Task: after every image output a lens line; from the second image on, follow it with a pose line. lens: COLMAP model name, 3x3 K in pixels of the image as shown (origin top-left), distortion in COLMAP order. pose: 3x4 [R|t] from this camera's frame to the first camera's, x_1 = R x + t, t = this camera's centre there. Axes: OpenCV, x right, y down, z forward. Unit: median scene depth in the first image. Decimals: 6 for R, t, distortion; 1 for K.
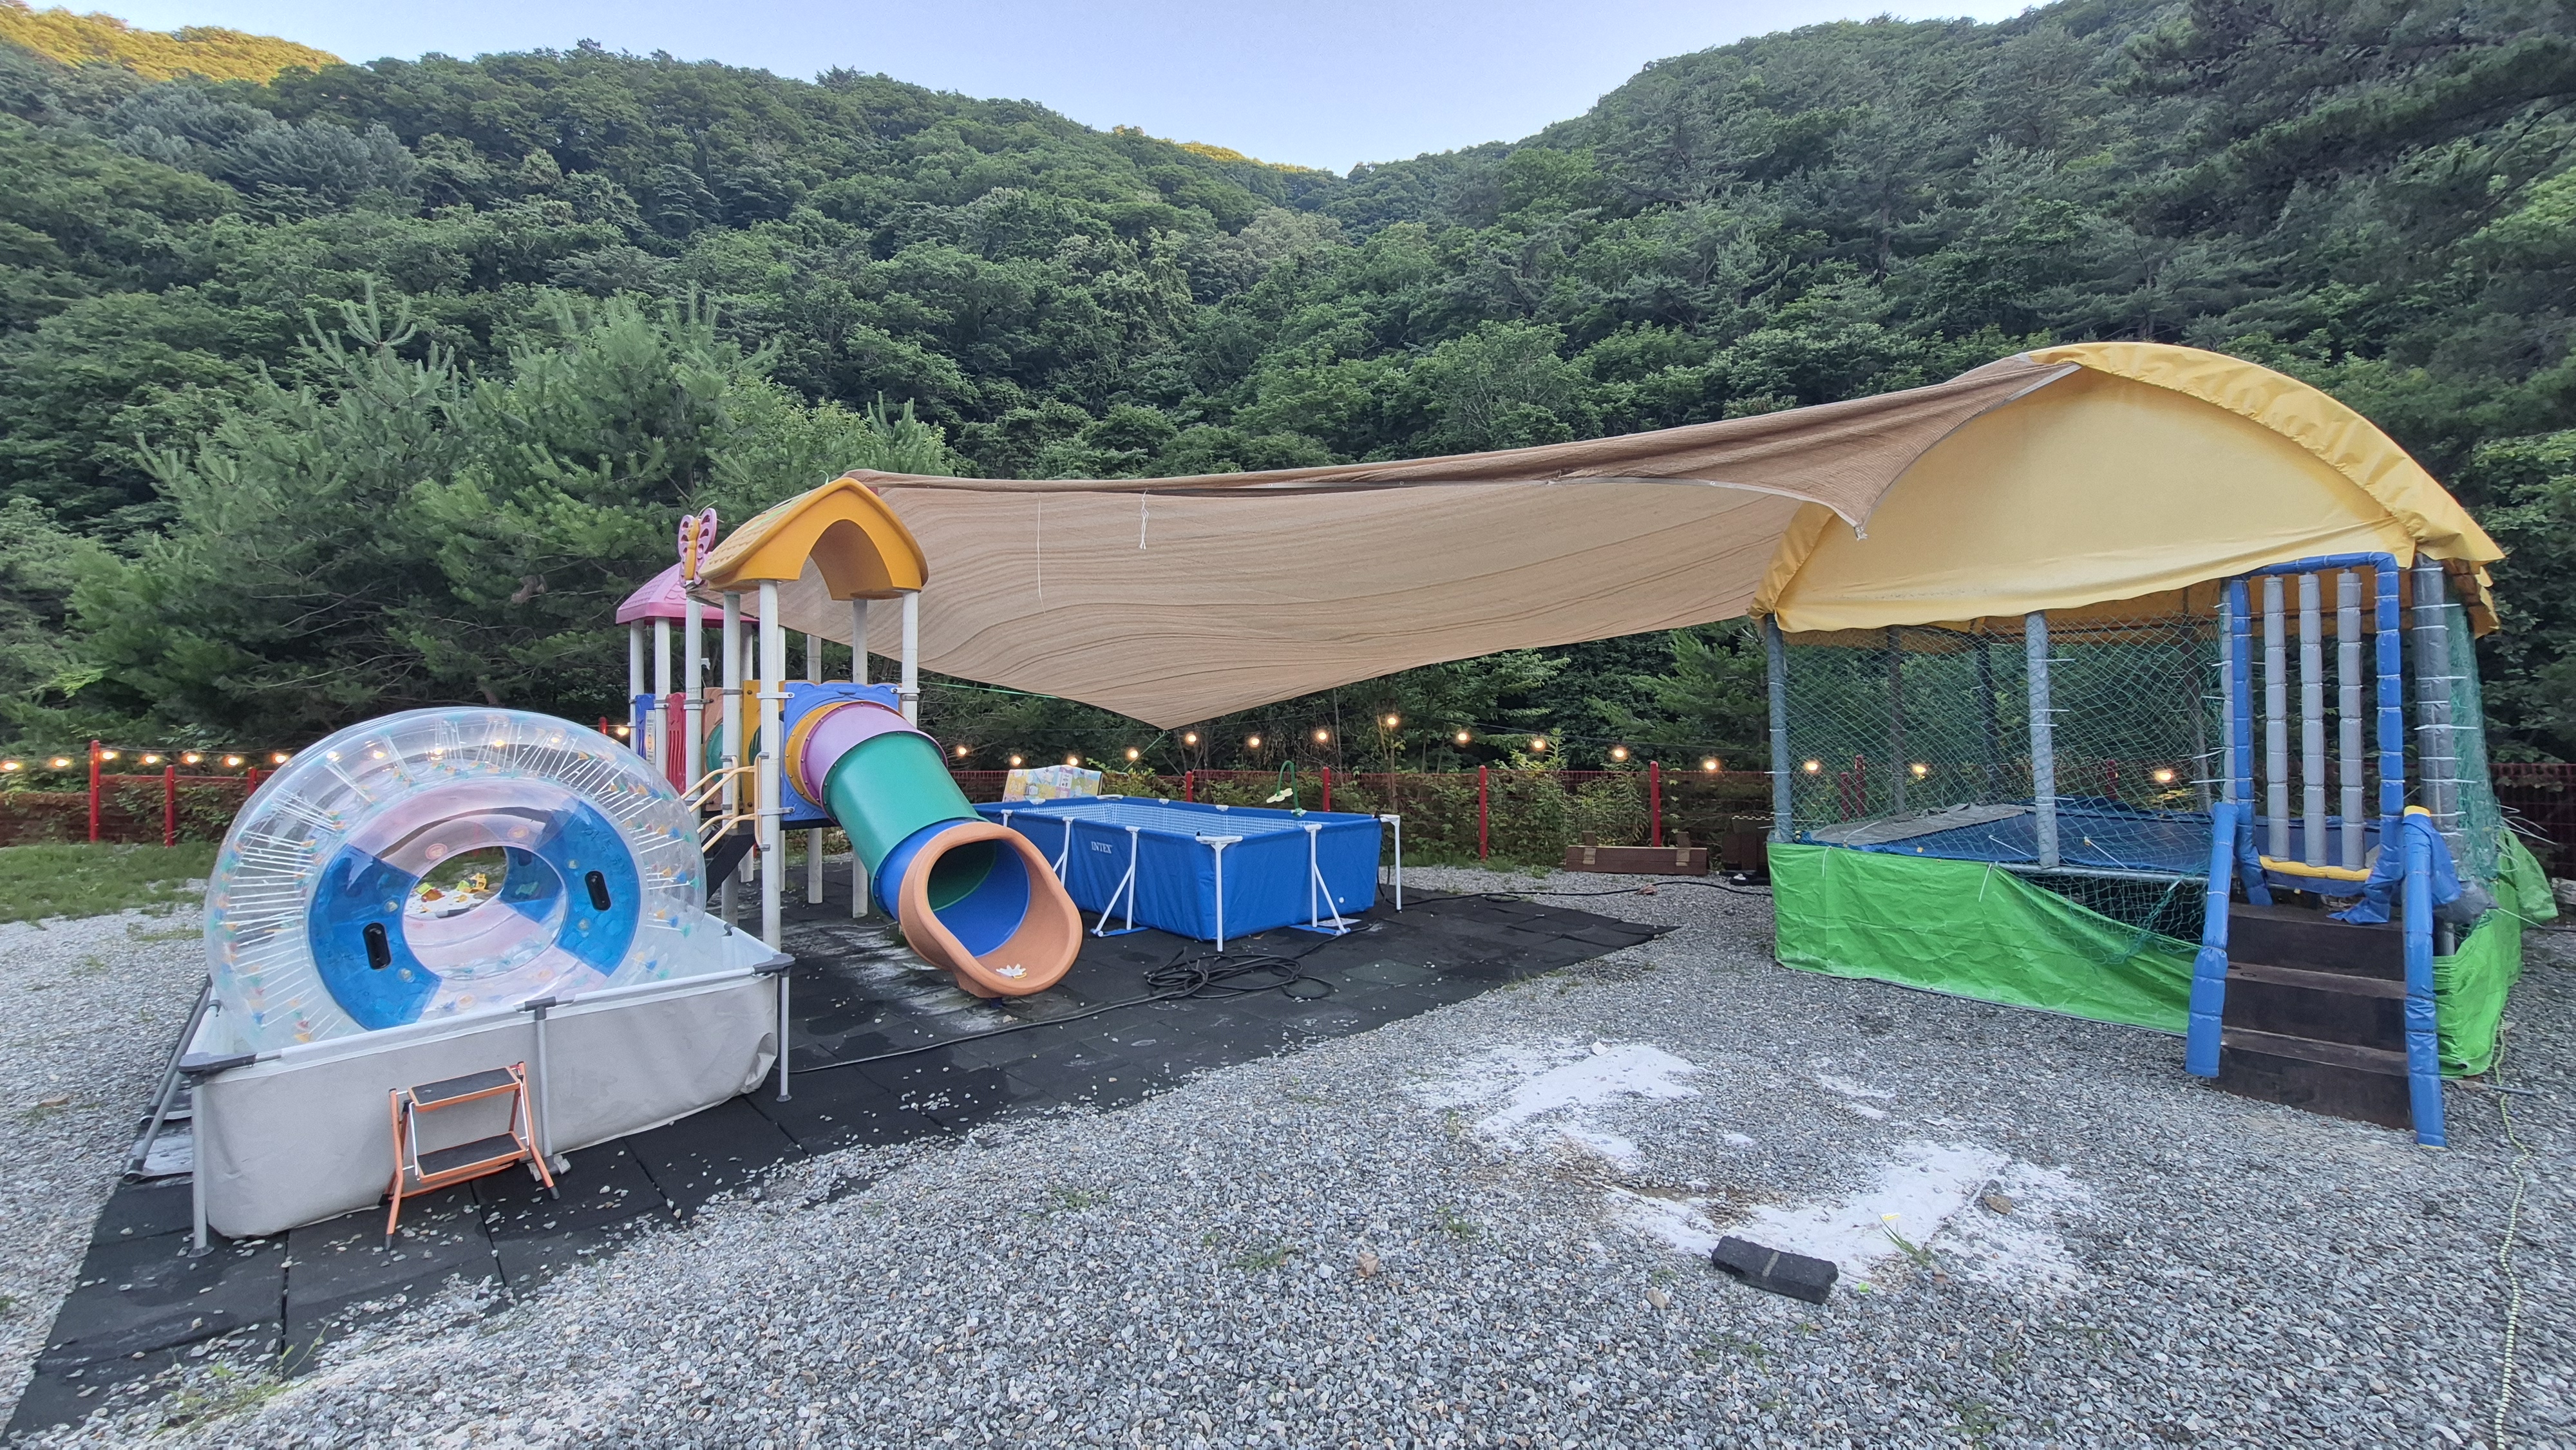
lens RADIAL K [[944.4, 0, 1288.0], [0, 944.4, 725.0], [0, 0, 1]] dist [0.000277, 0.000084]
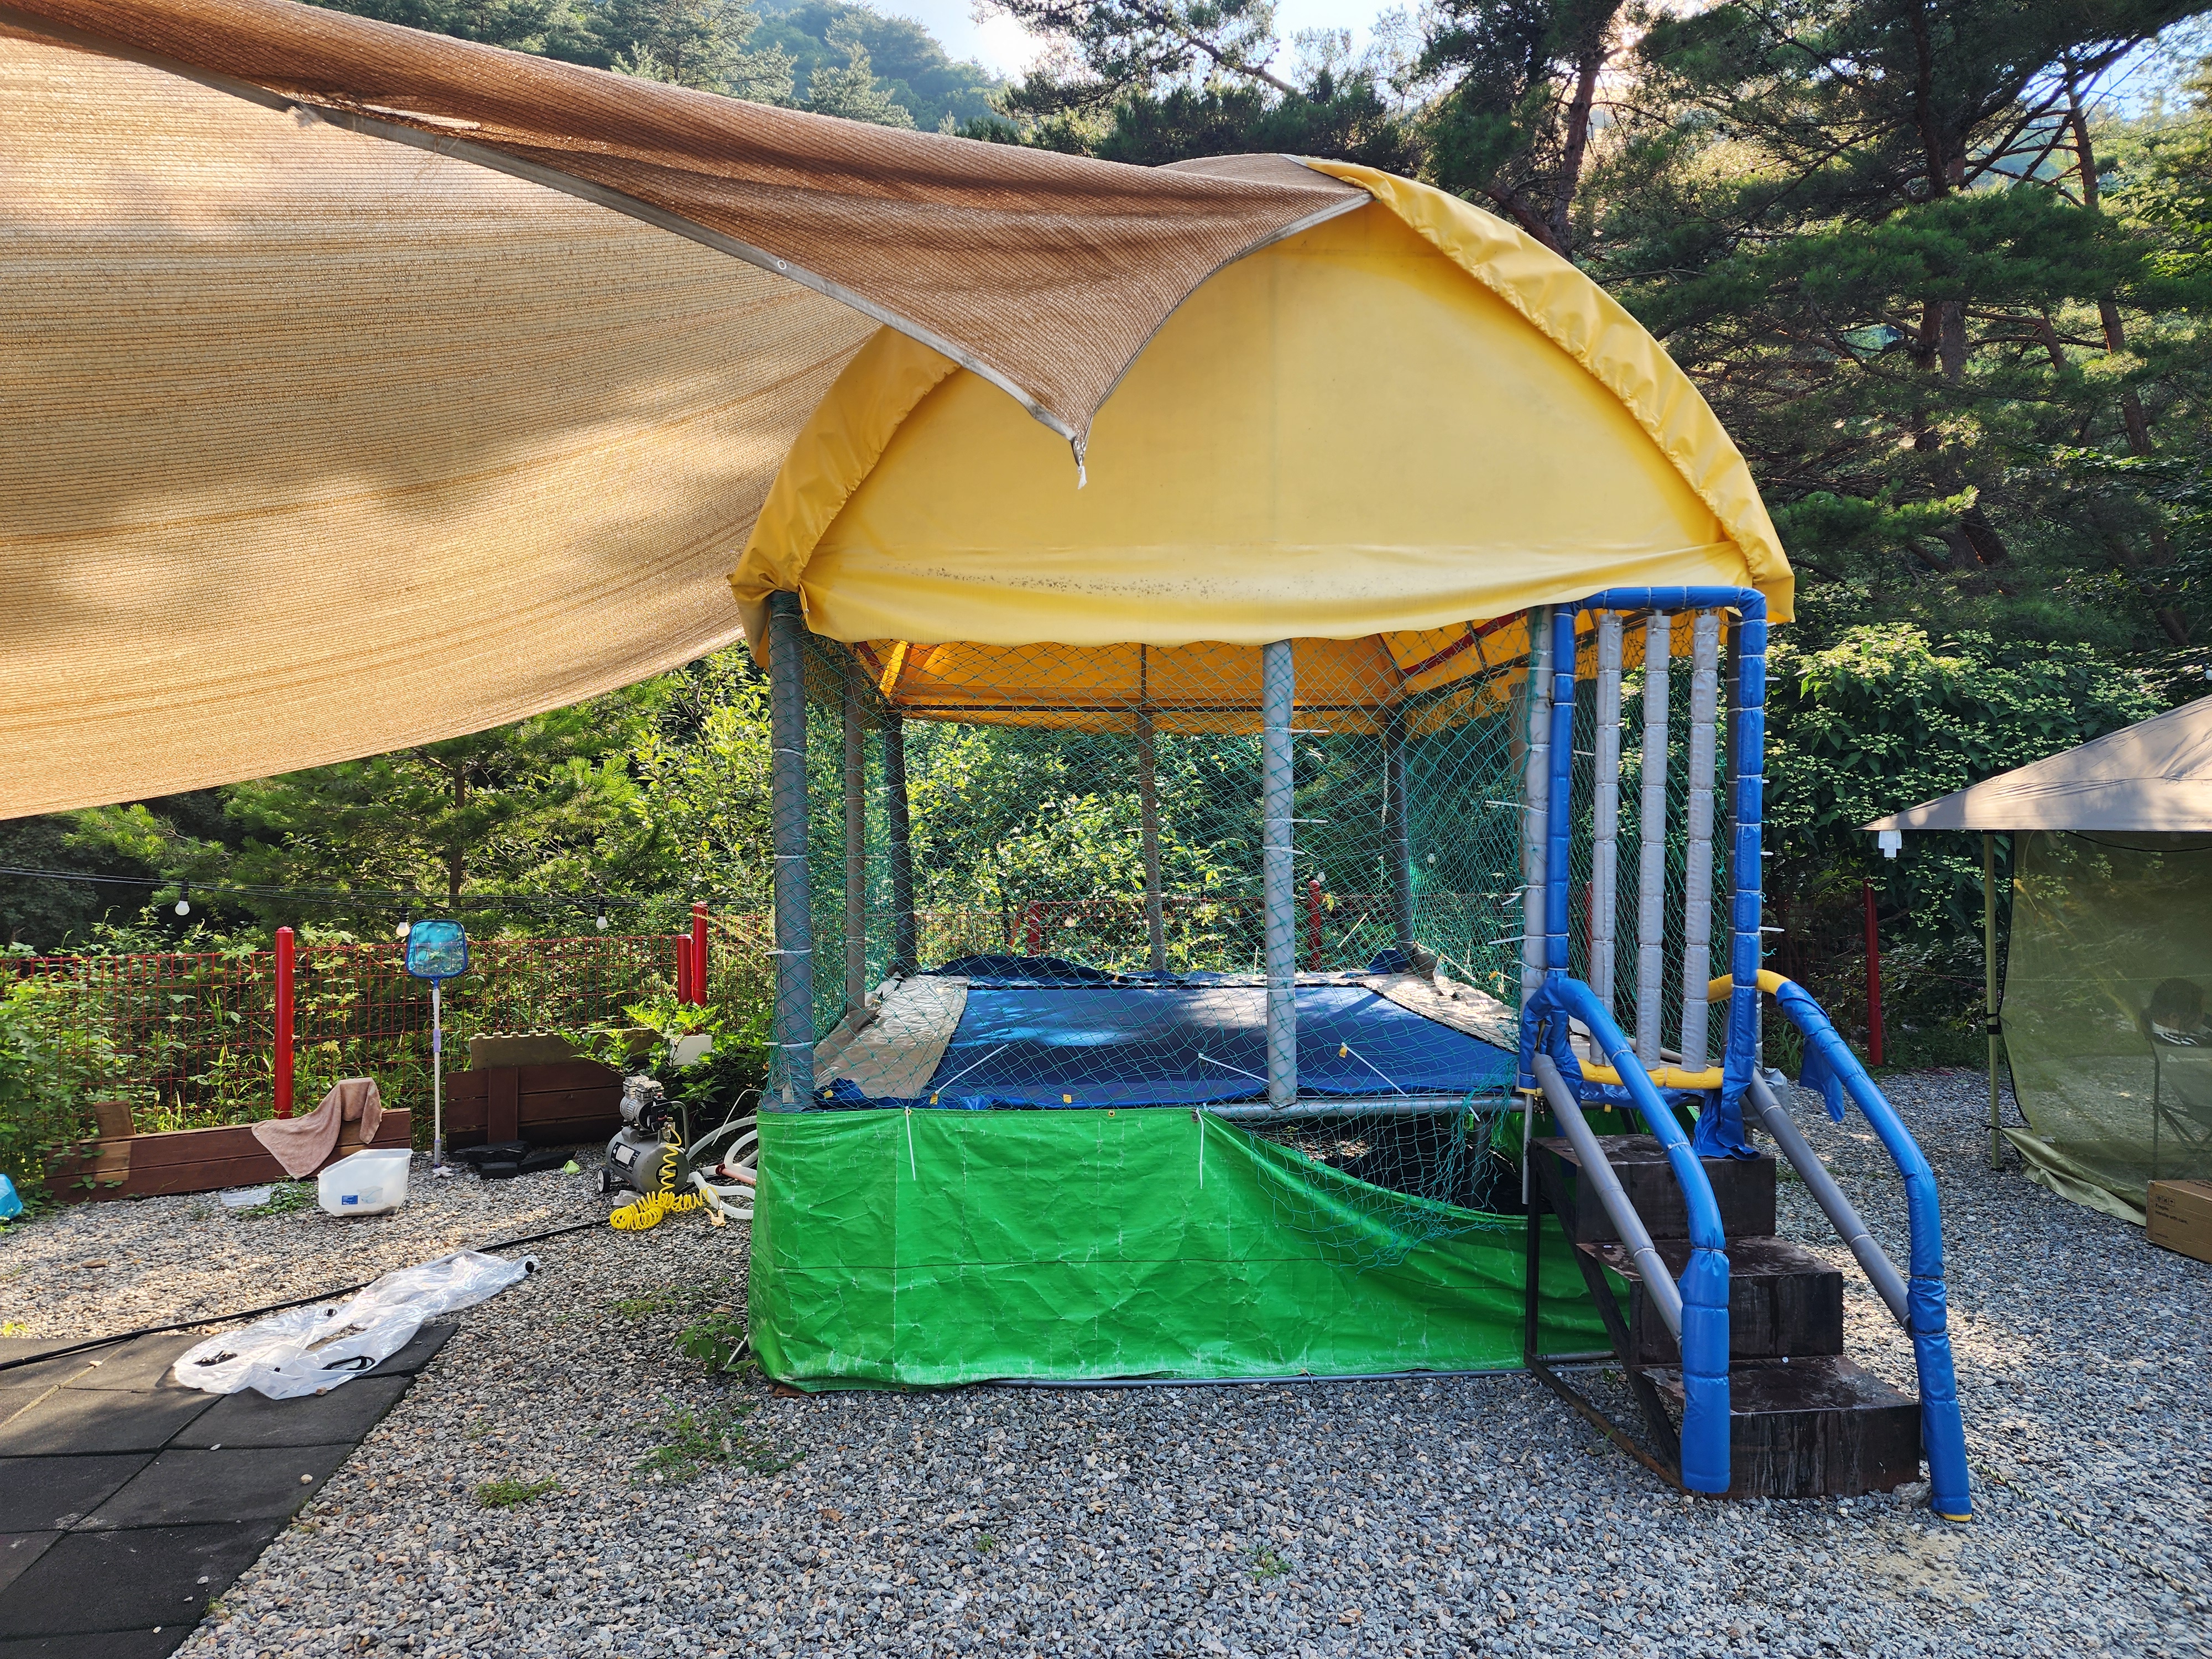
lens RADIAL K [[1445.8, 0, 1106.0], [0, 1445.8, 829.5], [0, 0, 1]] dist [0.009017, 0.000174]
pose [[0.536789, 0.015811, 0.843568, 0.036264], [-0.007586, 0.999874, -0.013913, 0.002172], [-0.843682, 0.001069, 0.536842, 0.641135]]
